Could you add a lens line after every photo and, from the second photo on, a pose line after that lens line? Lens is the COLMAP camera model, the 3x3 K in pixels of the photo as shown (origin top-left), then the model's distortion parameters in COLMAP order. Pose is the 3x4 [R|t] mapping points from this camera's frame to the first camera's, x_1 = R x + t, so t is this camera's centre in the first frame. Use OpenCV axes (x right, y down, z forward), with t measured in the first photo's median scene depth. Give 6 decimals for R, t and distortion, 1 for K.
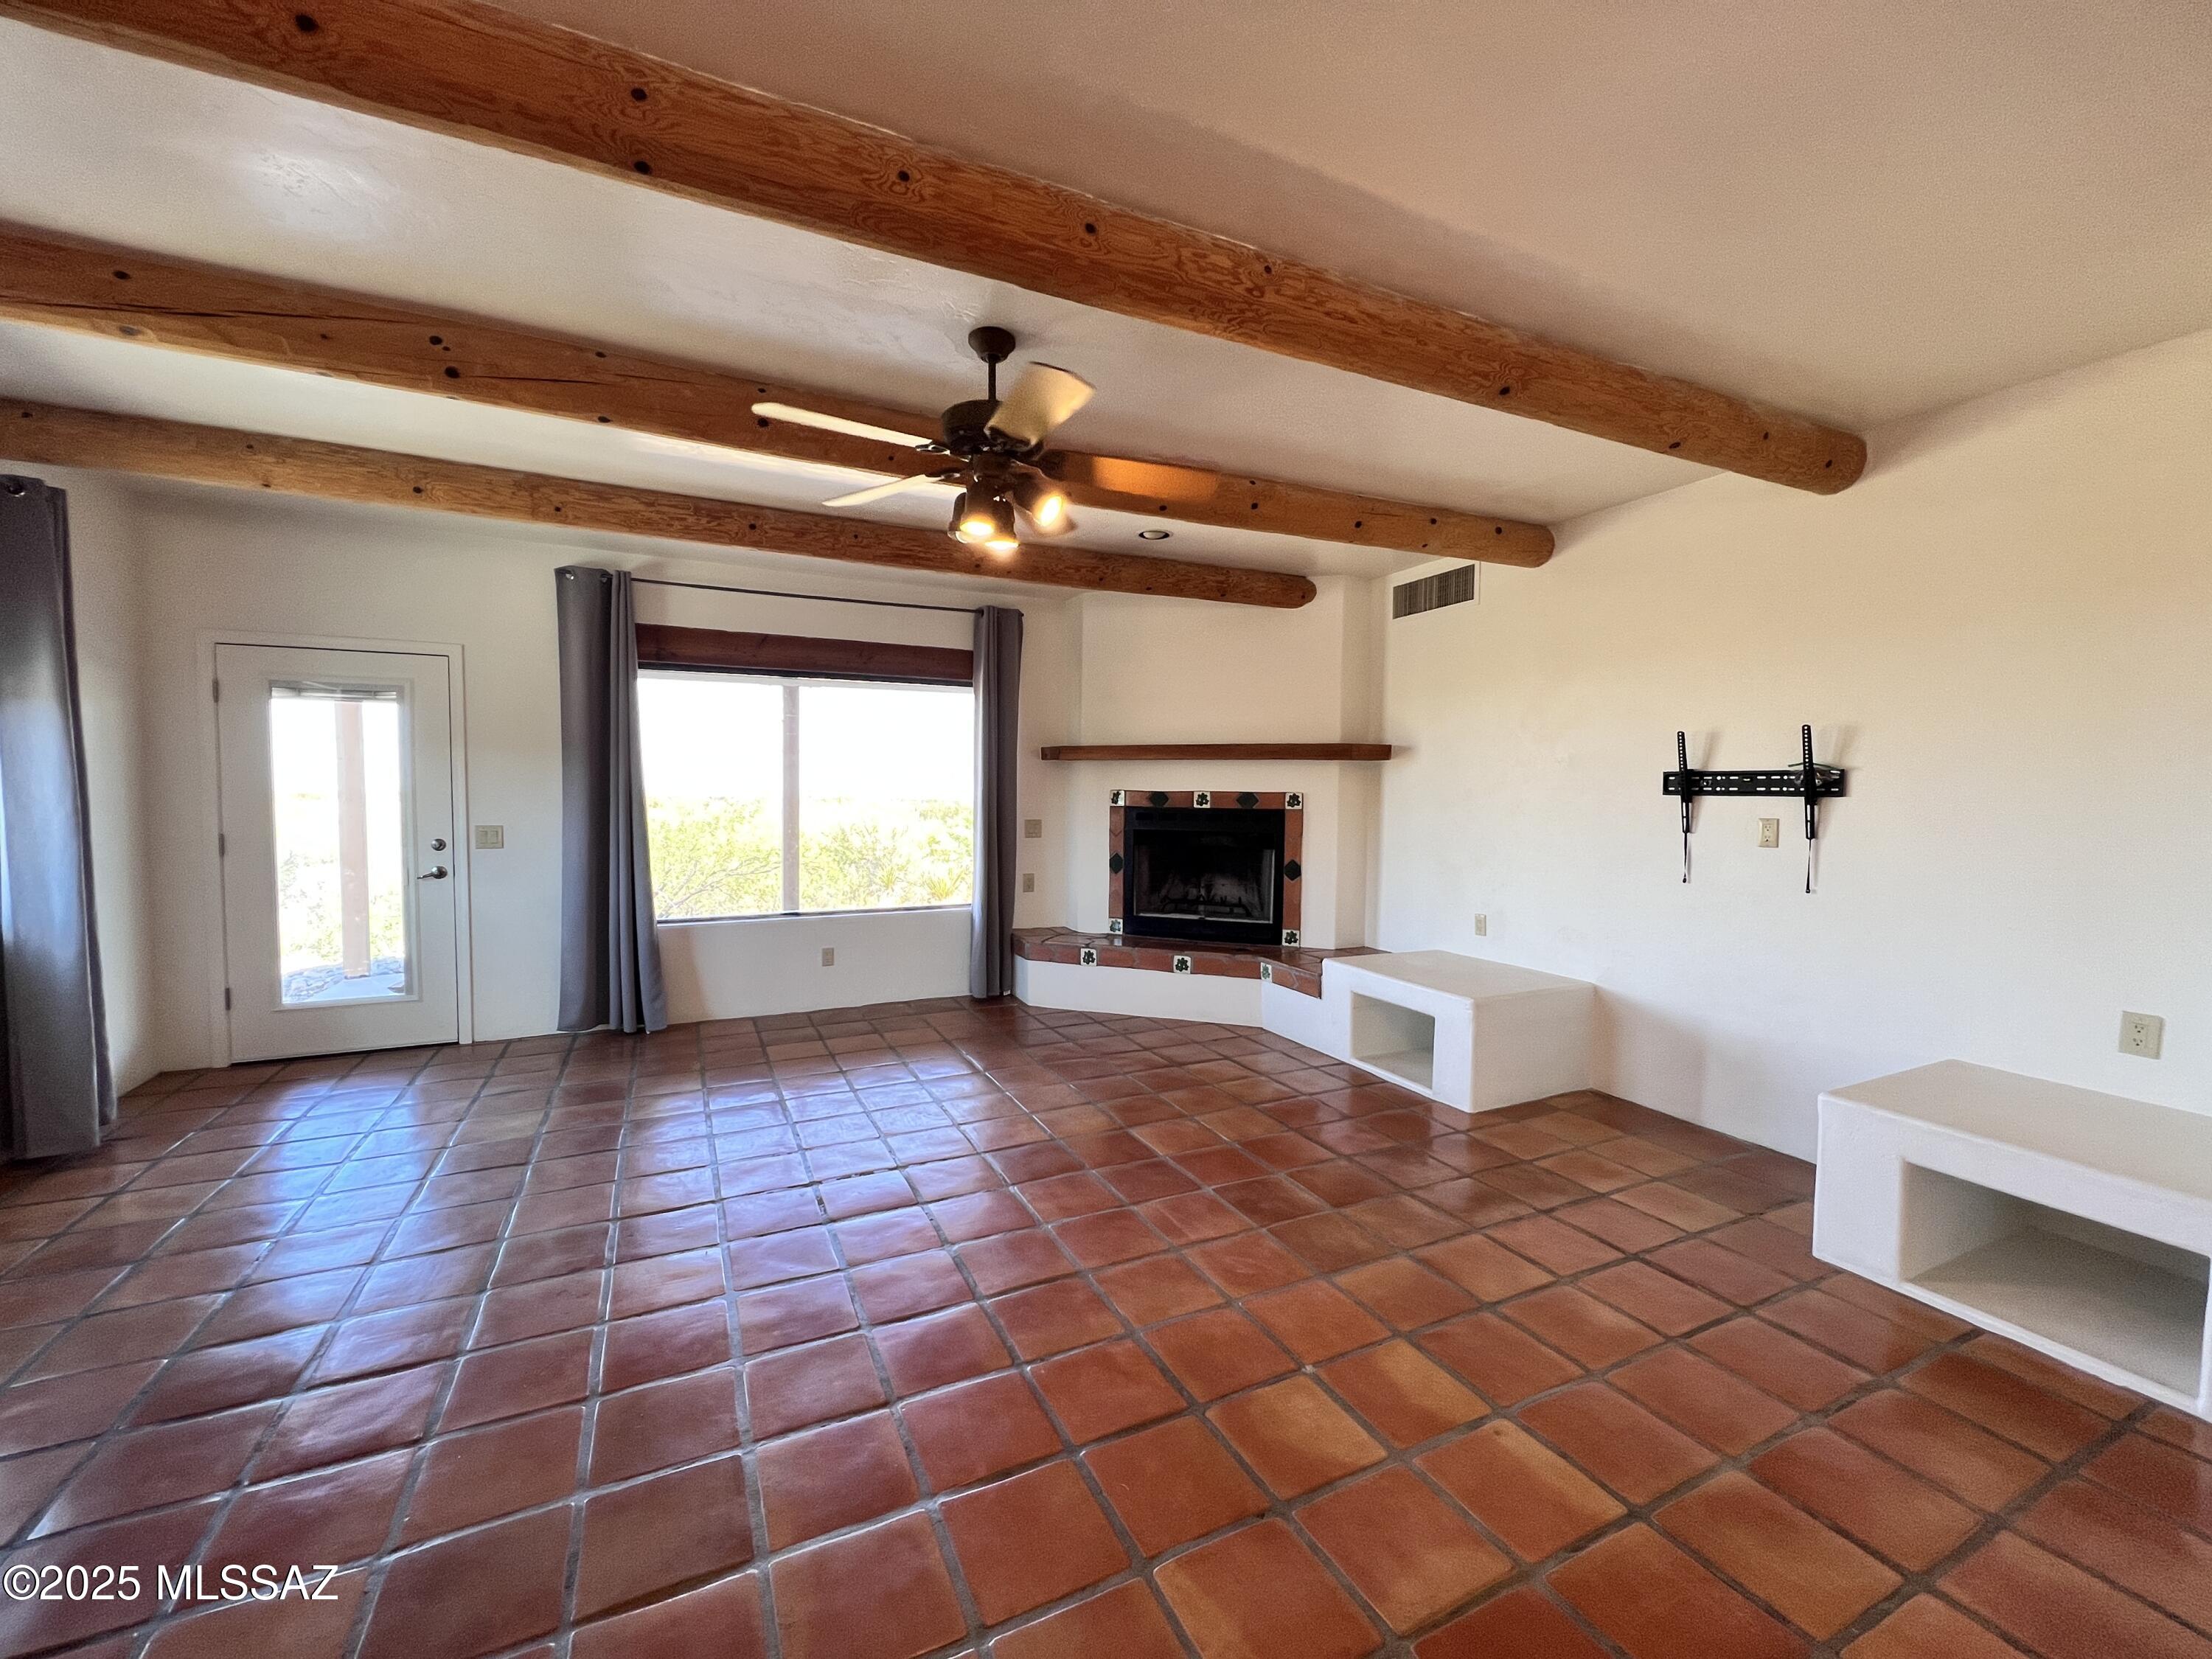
lens RADIAL K [[888.4, 0, 1103.6], [0, 888.4, 820.2], [0, 0, 1]] dist [-0.003495, 0.001221]
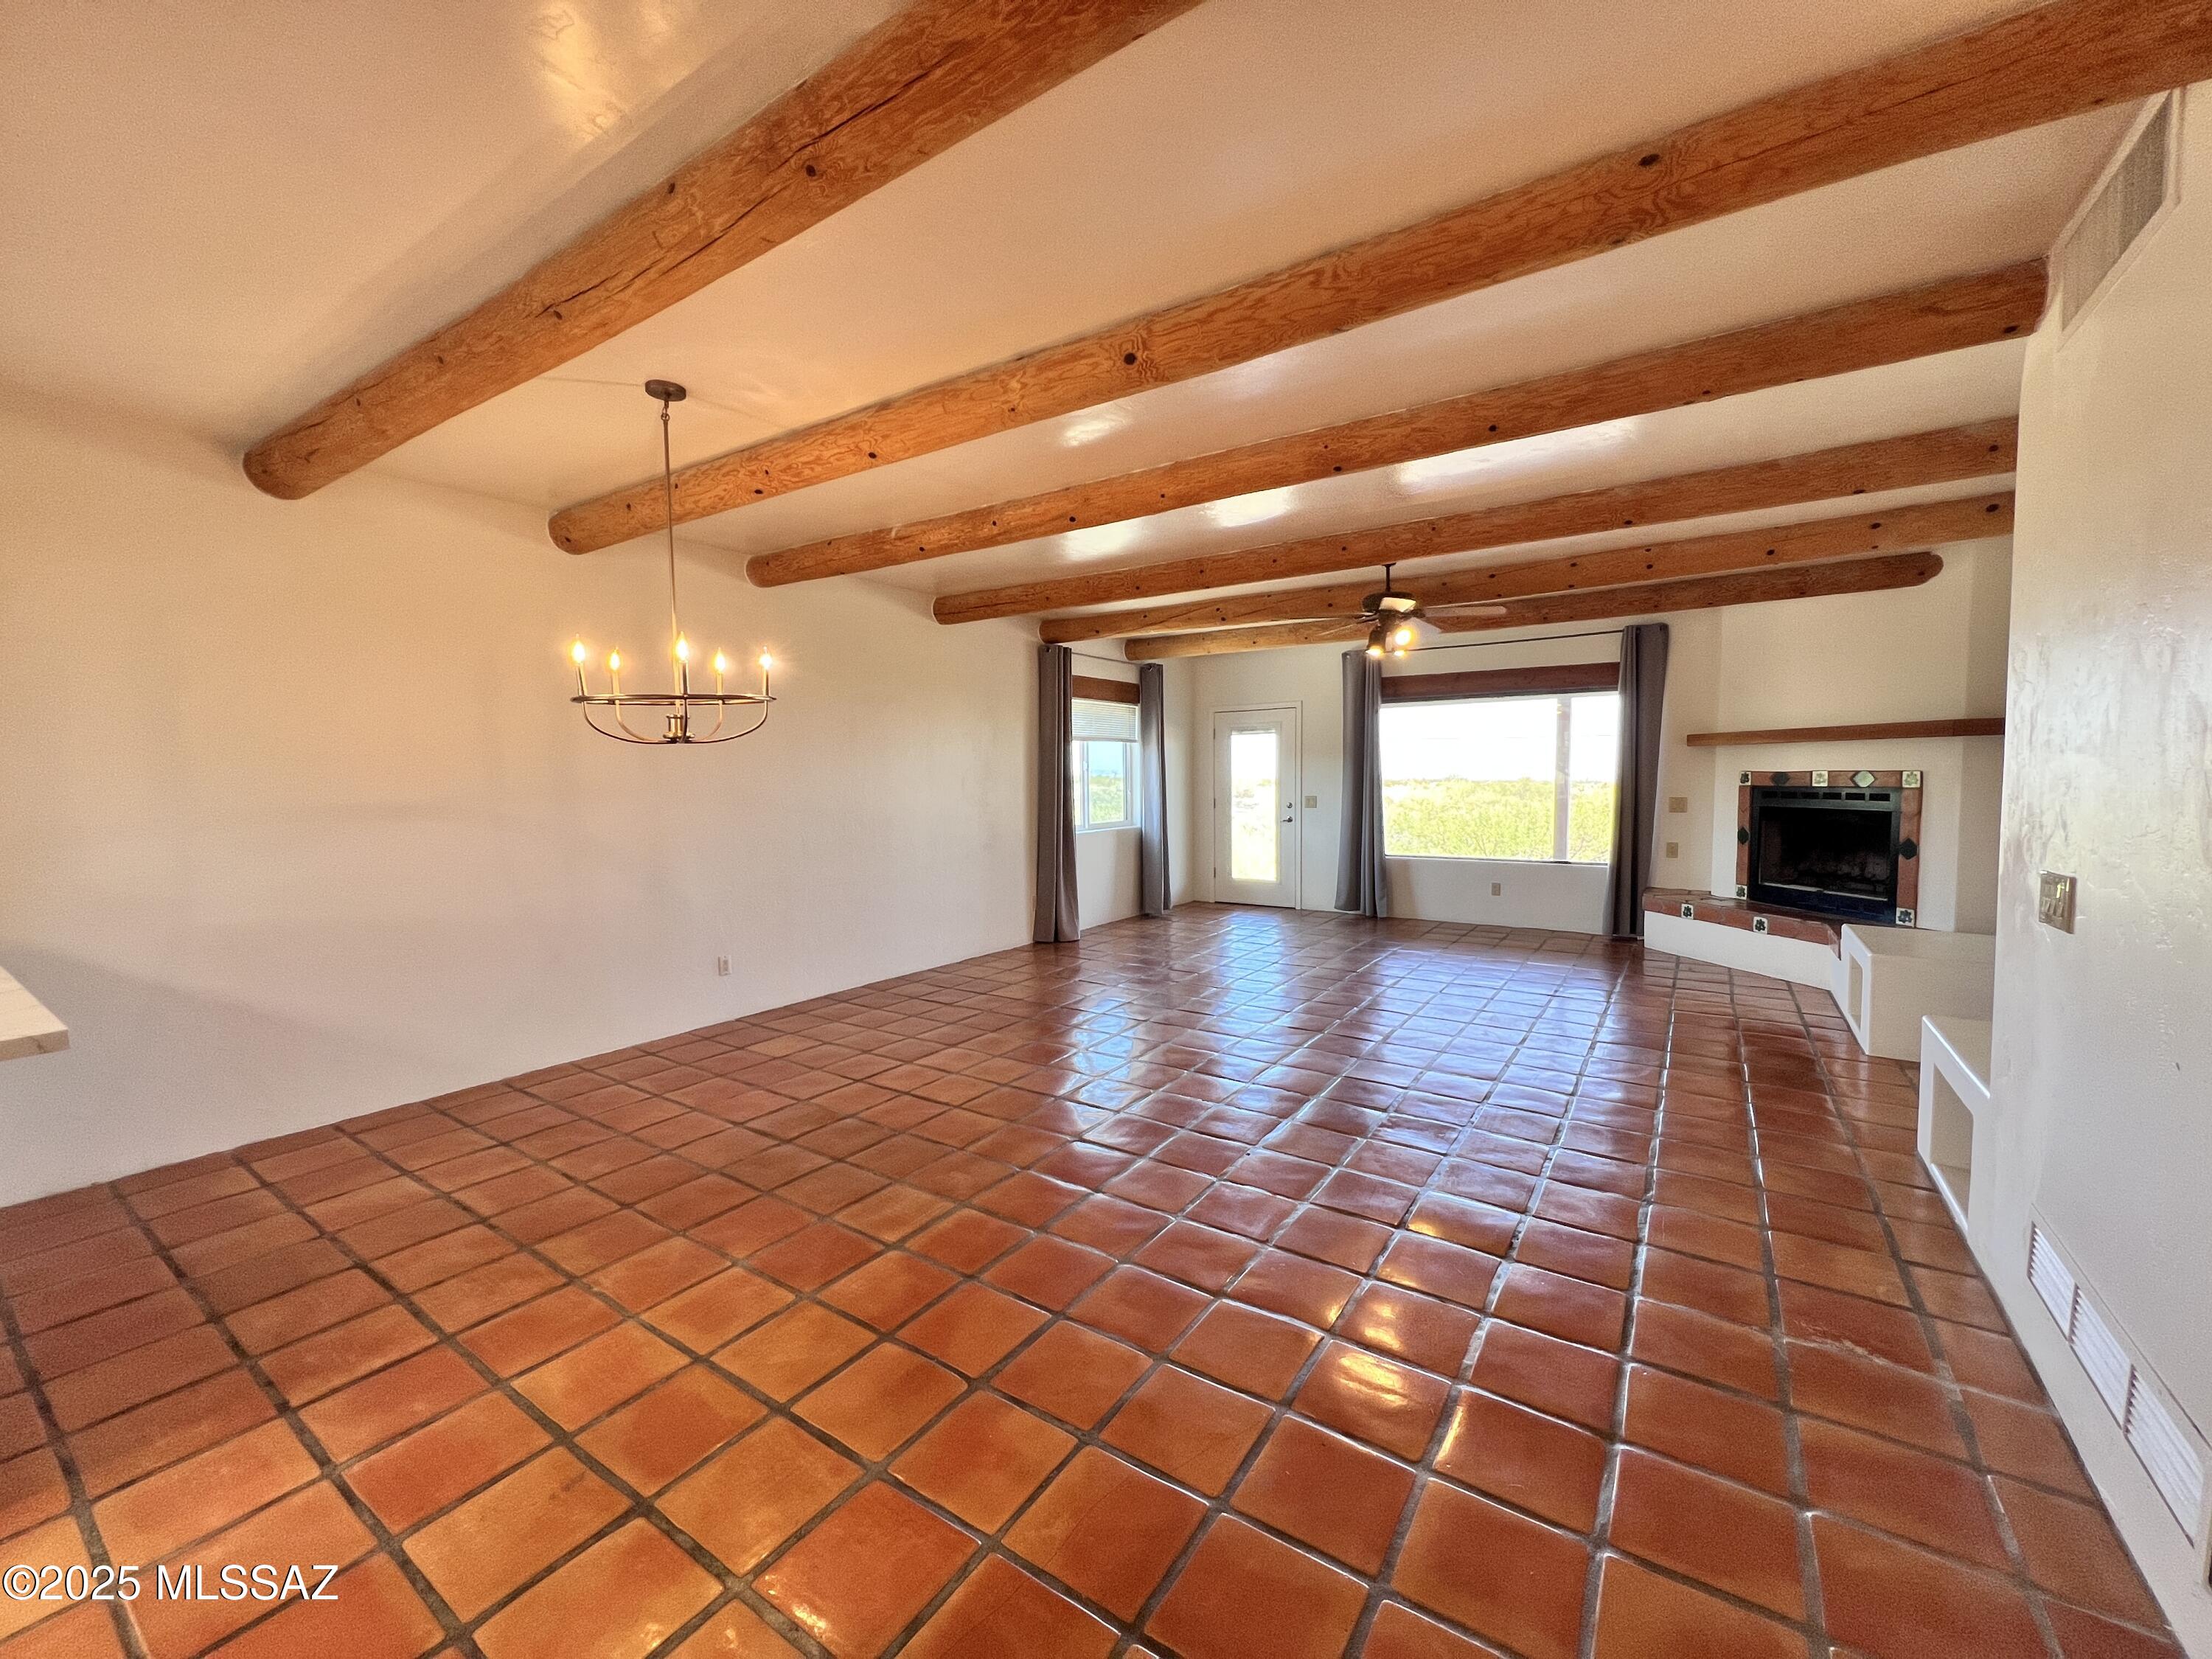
lens RADIAL K [[887.4, 0, 1098.5], [0, 887.4, 827.6], [0, 0, 1]] dist [-0.003035, 0.000909]
pose [[0.496203, 0.039389, -0.867312, 0.664279], [-0.017032, 0.999220, 0.035636, 0.013000], [0.868039, -0.002911, 0.496487, -0.302853]]
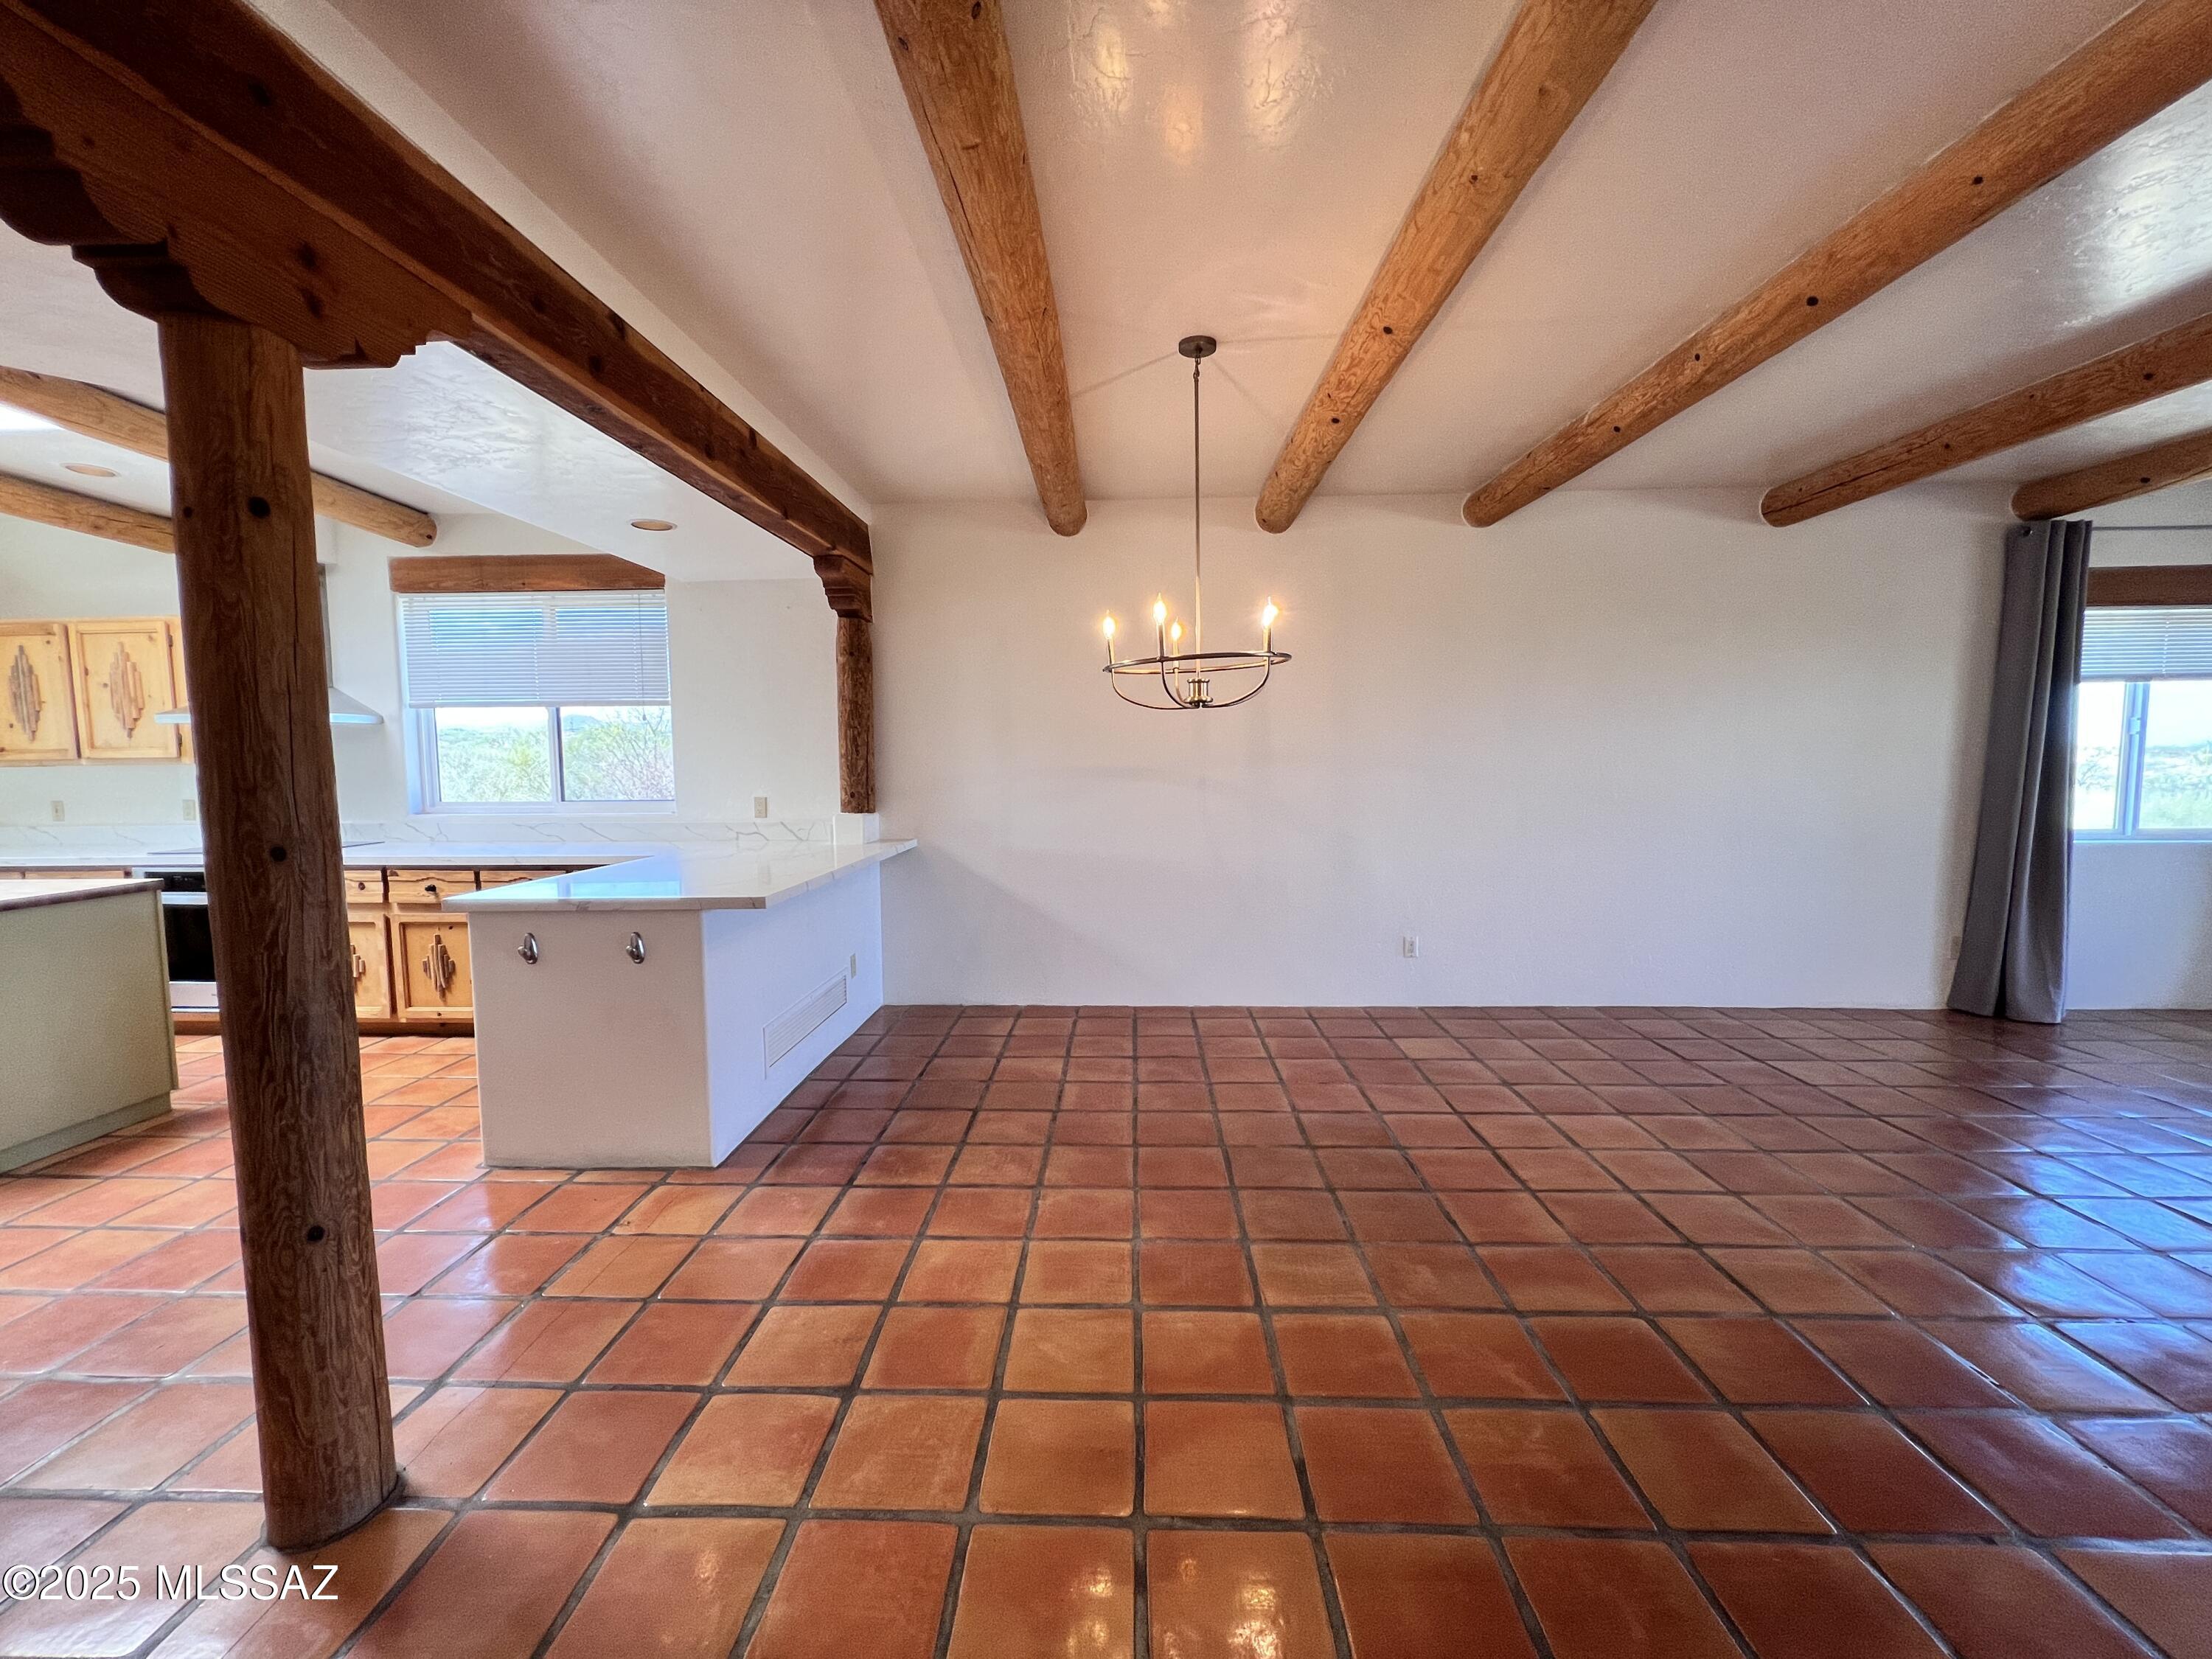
lens RADIAL K [[888.4, 0, 1098.5], [0, 888.4, 826.2], [0, 0, 1]] dist [-0.003495, 0.001221]
pose [[-0.469142, 0.065717, -0.880674, 0.565183], [-0.028516, 0.995580, 0.089482, 0.009944], [0.882662, 0.067094, -0.465194, -0.041021]]
